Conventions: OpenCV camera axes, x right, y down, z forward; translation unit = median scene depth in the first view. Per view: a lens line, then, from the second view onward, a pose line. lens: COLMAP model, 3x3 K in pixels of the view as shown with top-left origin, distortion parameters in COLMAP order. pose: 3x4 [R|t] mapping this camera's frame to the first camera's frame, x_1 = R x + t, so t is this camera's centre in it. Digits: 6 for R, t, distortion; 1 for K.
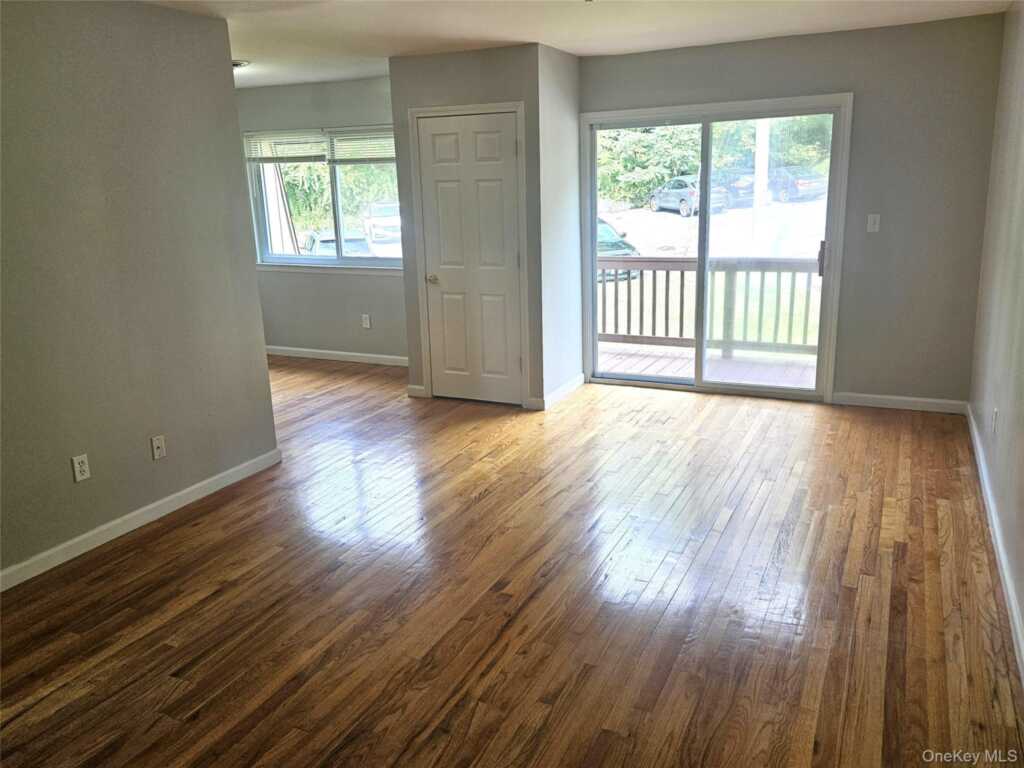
lens RADIAL K [[805.4, 0, 512.0], [0, 805.4, 384.0], [0, 0, 1]] dist [0.004605, 0.000822]
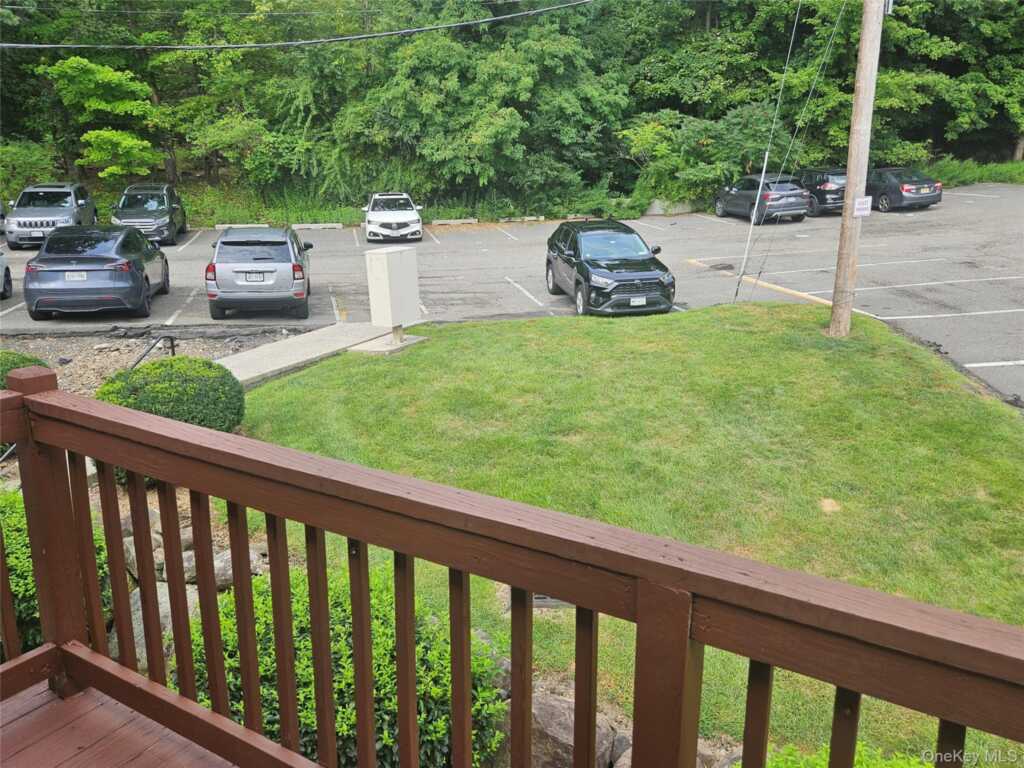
lens RADIAL K [[805.4, 0, 512.0], [0, 805.4, 384.0], [0, 0, 1]] dist [0.004605, 0.000822]
pose [[0.994479, 0.057213, -0.087966, 0.049882], [-0.056715, 0.998357, 0.008142, -0.039513], [0.088287, -0.003108, 0.996090, 0.166669]]
